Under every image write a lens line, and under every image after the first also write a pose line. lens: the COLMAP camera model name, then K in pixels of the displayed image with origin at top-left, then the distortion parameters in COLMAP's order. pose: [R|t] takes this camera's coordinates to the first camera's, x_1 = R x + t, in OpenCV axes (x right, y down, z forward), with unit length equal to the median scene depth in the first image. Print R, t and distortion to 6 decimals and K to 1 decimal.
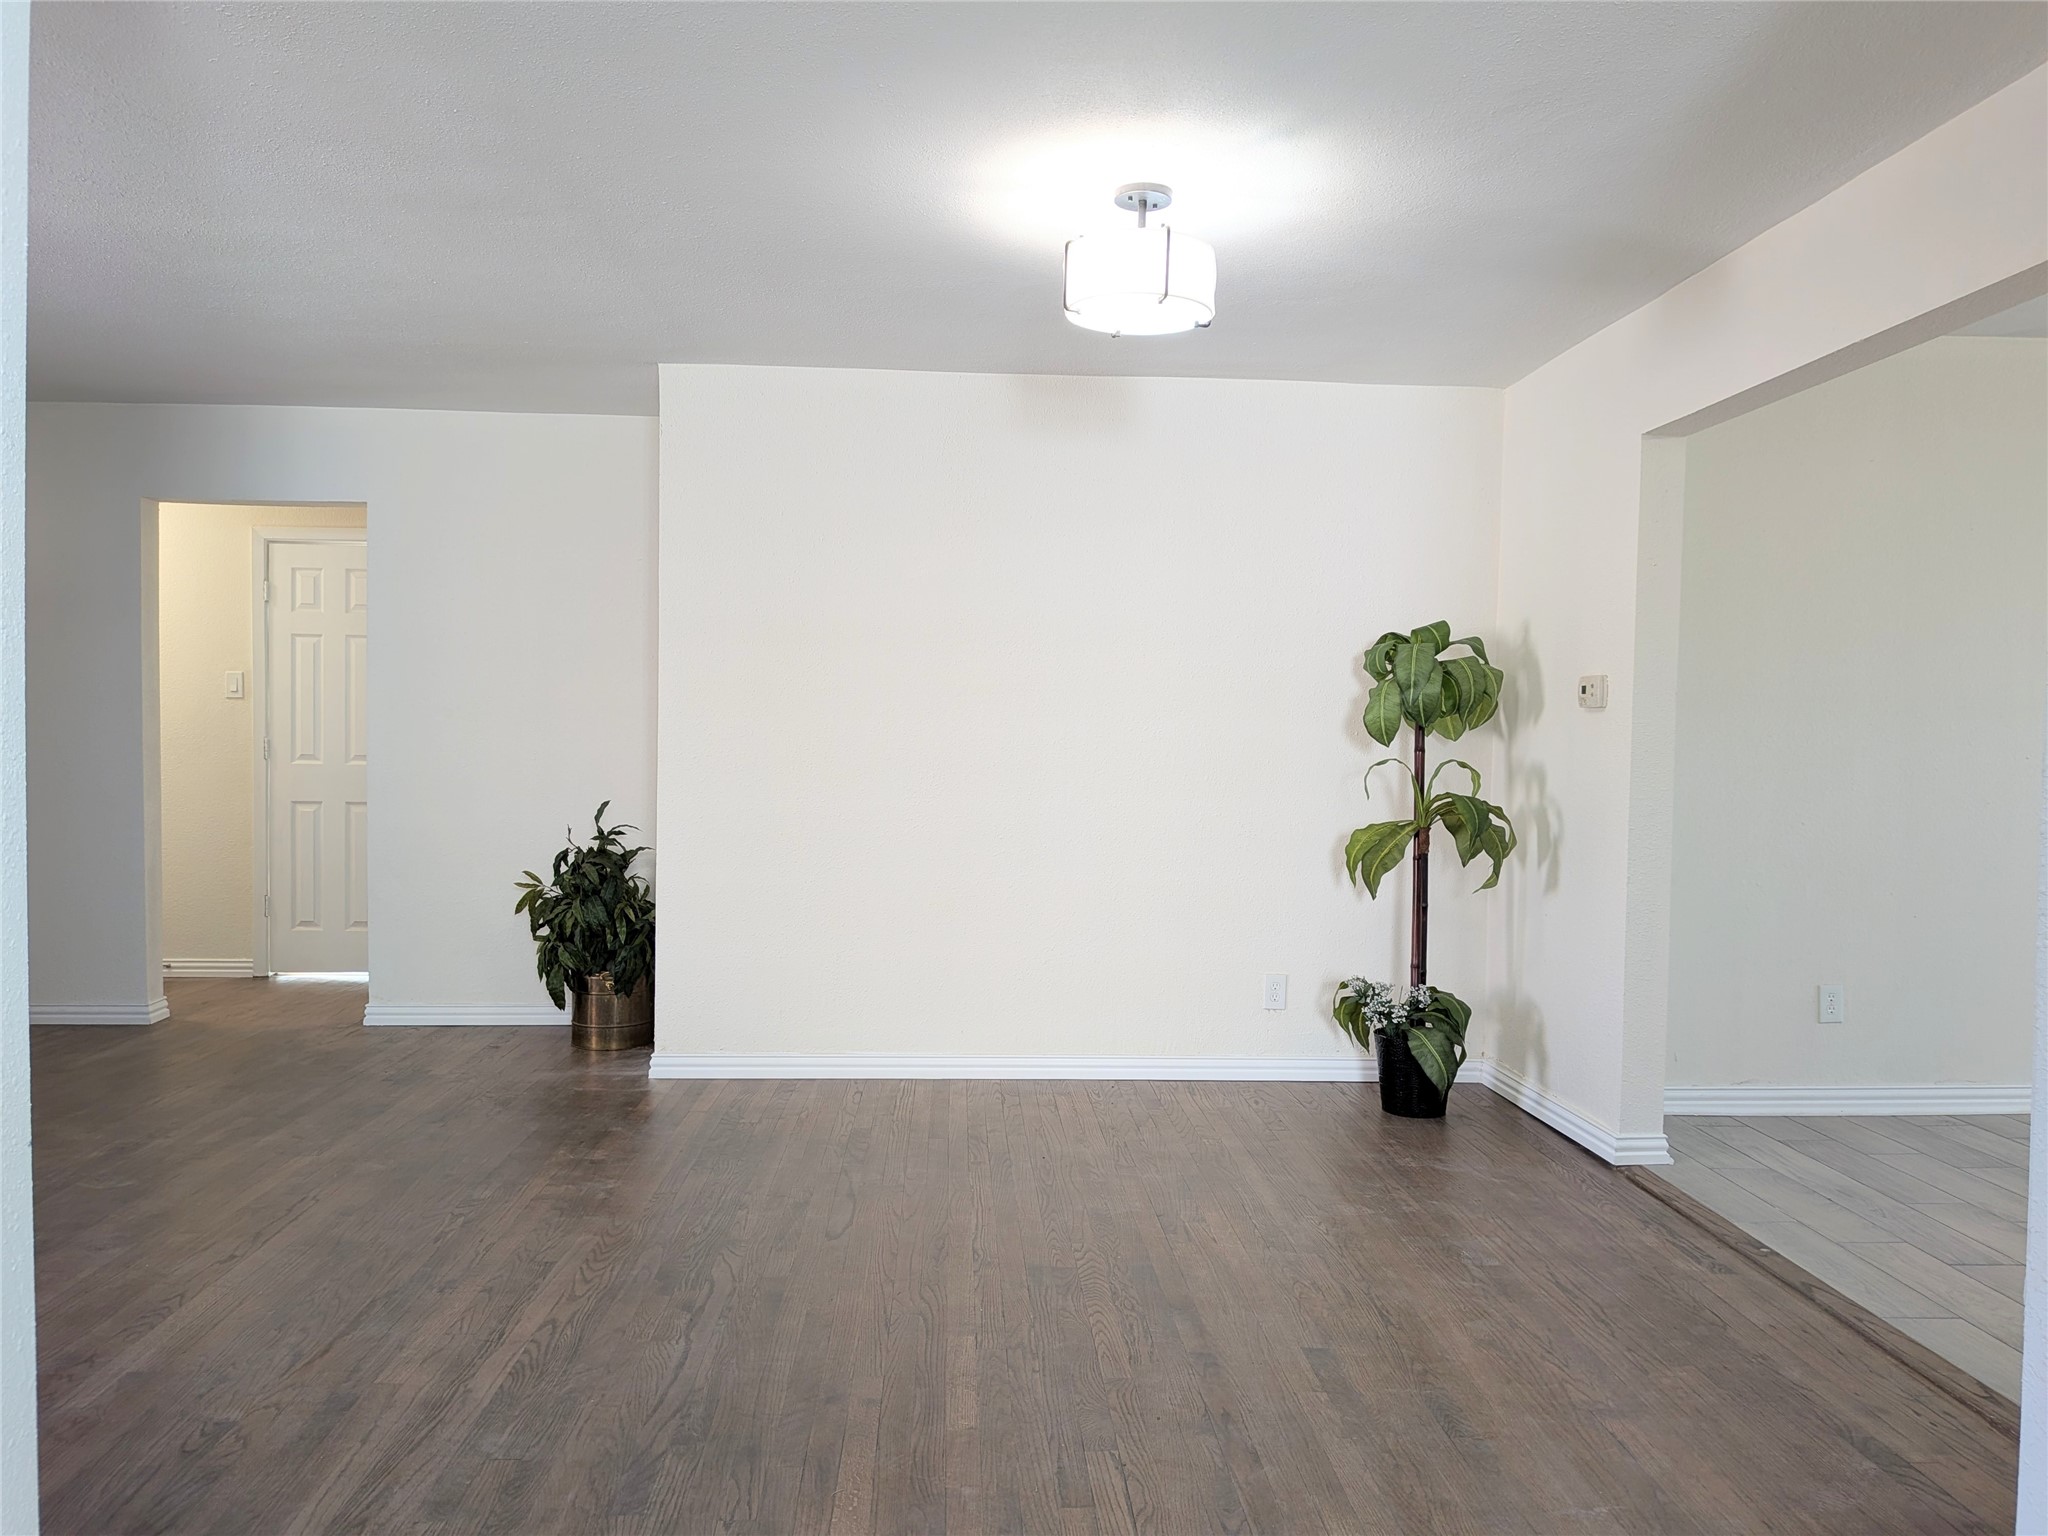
lens RADIAL K [[1464.1, 0, 1034.8], [0, 1464.1, 766.2], [0, 0, 1]] dist [0.012960, -0.025120]
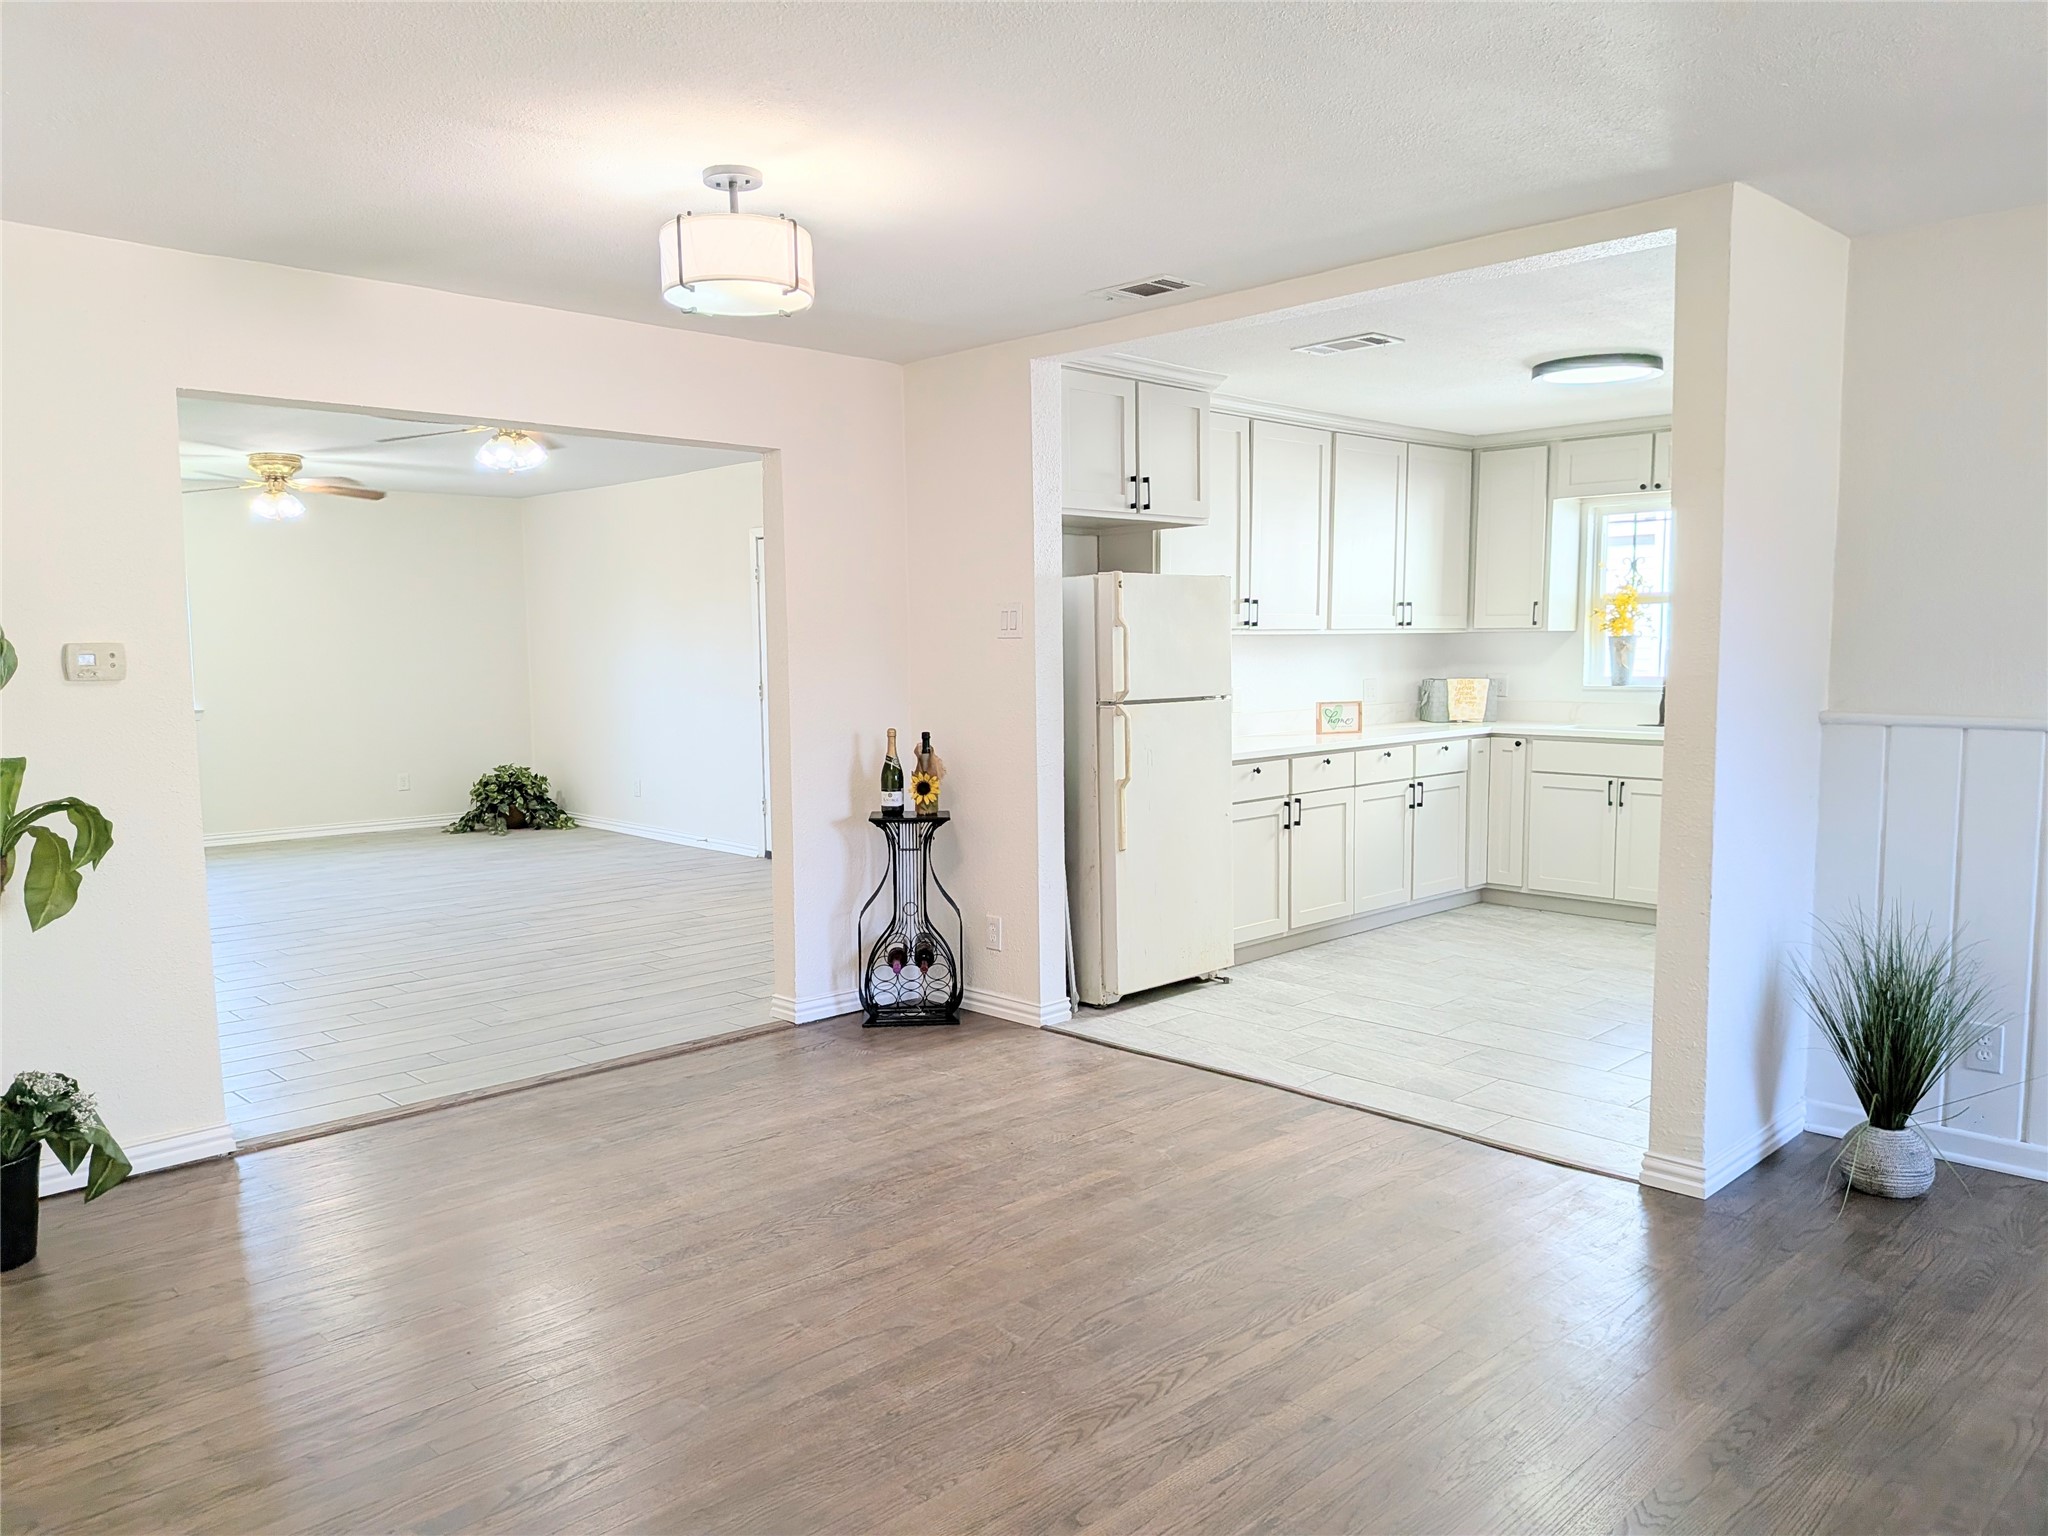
lens RADIAL K [[1464.1, 0, 1014.2], [0, 1464.1, 783.9], [0, 0, 1]] dist [0.012960, -0.025120]
pose [[-0.648440, -0.082537, 0.756778, -0.778928], [0.019221, 0.992013, 0.124662, -0.097378], [-0.761023, 0.095381, -0.641675, 1.427904]]
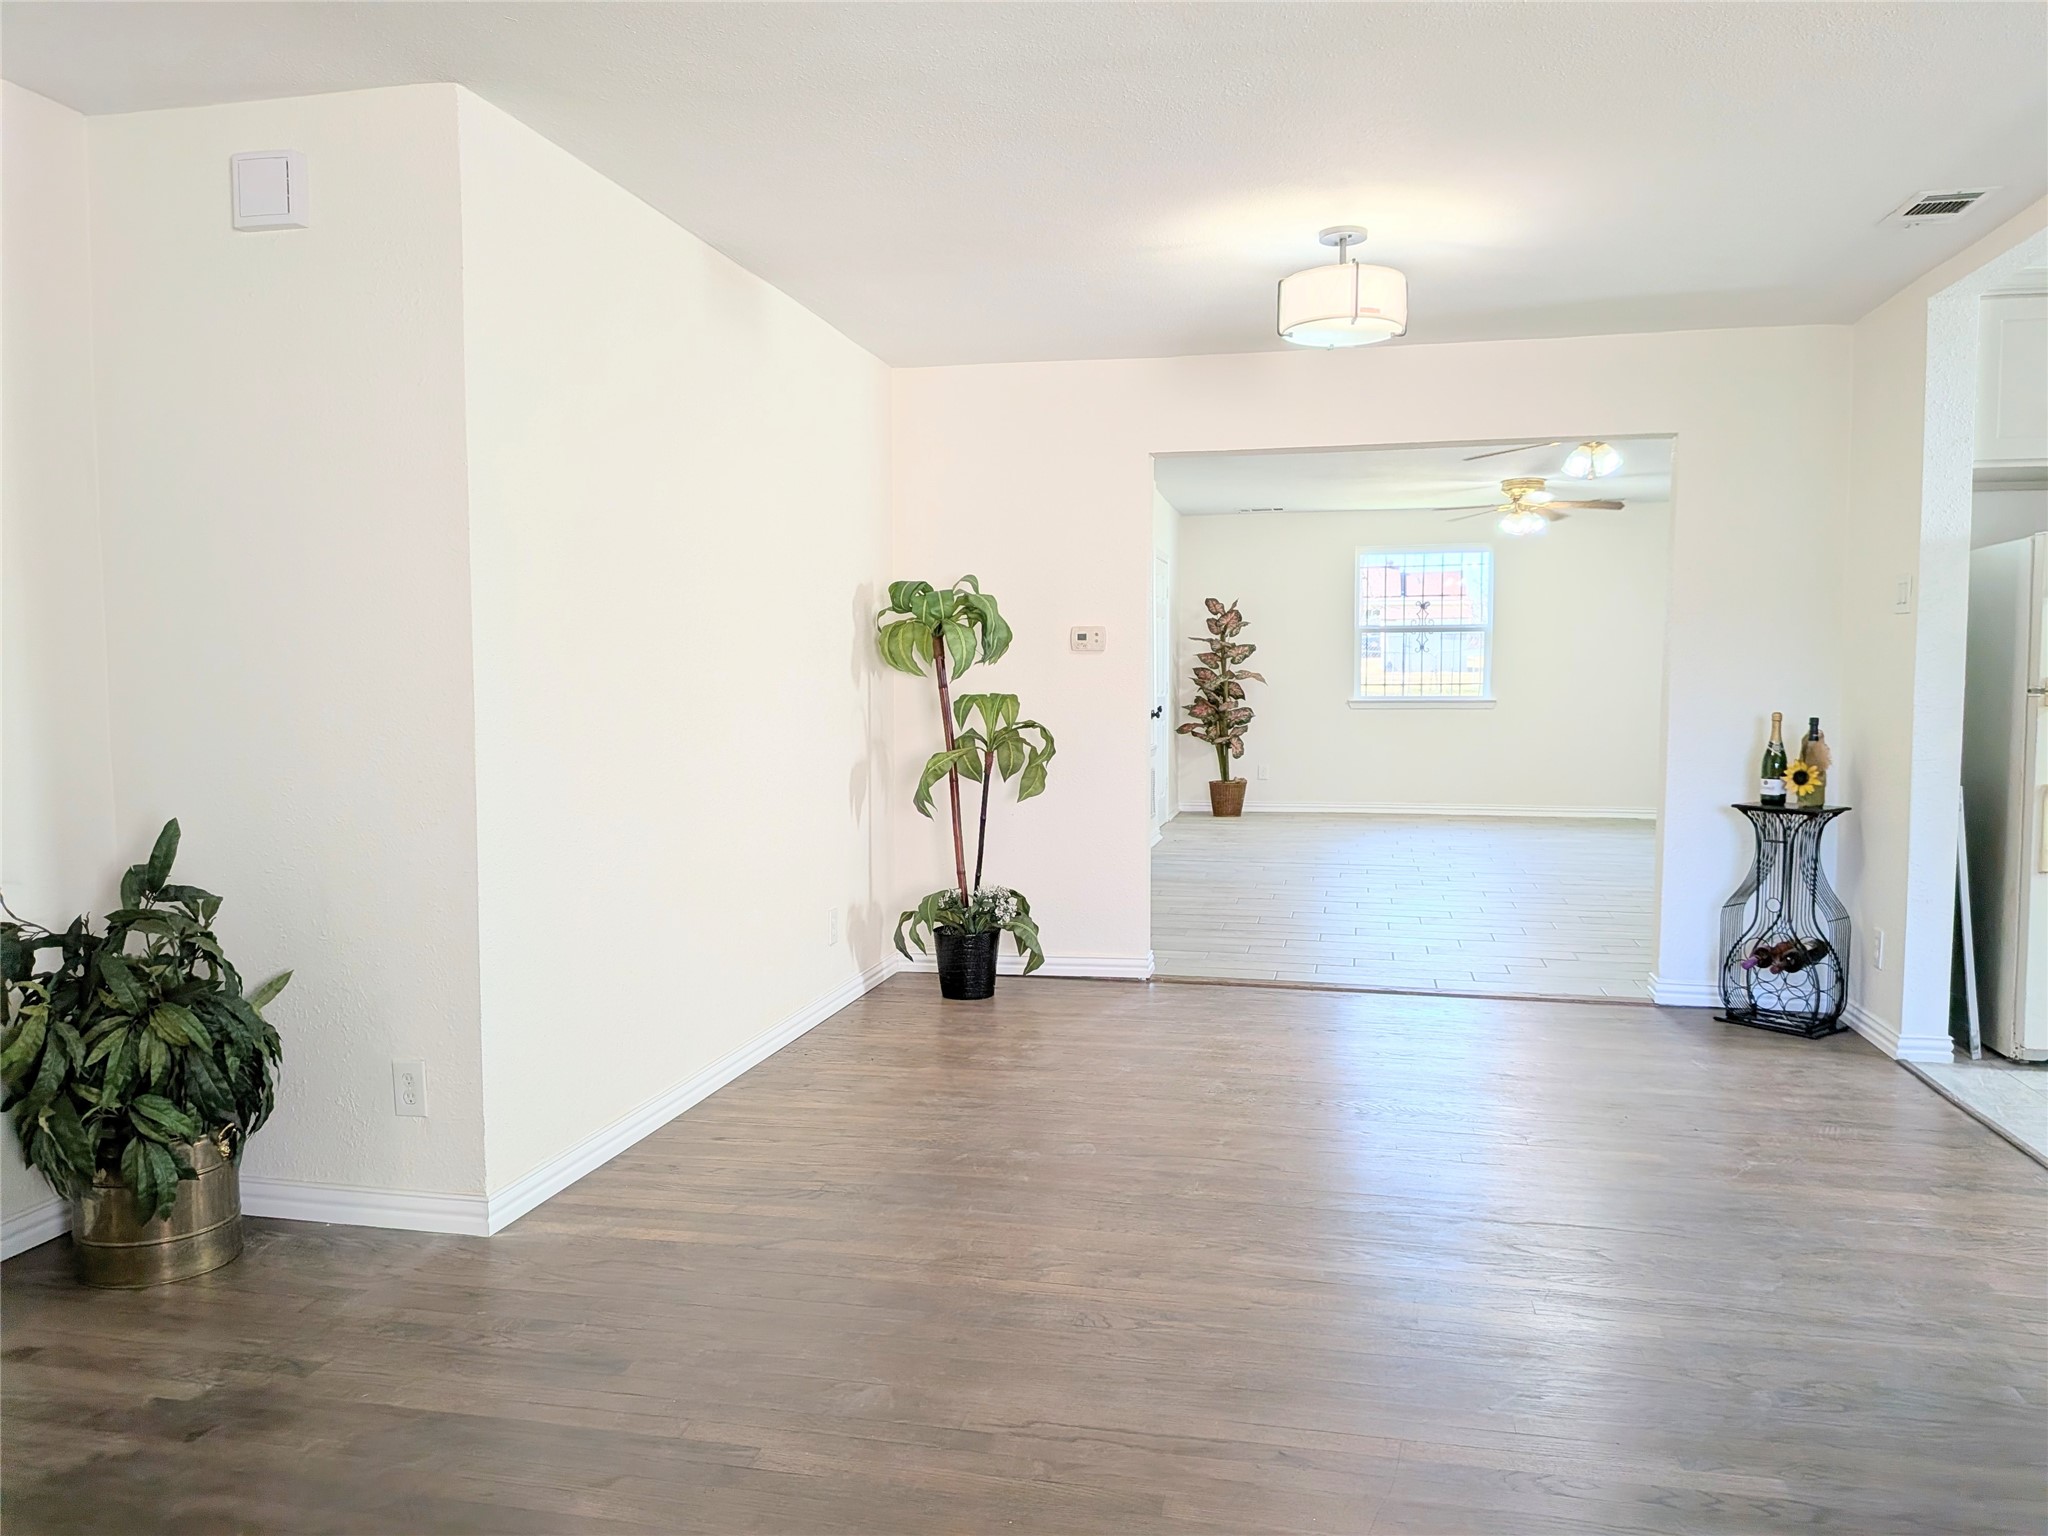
lens RADIAL K [[1464.1, 0, 1021.7], [0, 1464.1, 765.4], [0, 0, 1]] dist [0.012960, -0.025120]
pose [[0.286111, -0.079043, 0.954931, -1.128853], [0.031680, 0.996827, 0.073019, -0.044611], [-0.957673, 0.009361, 0.287707, 0.841834]]
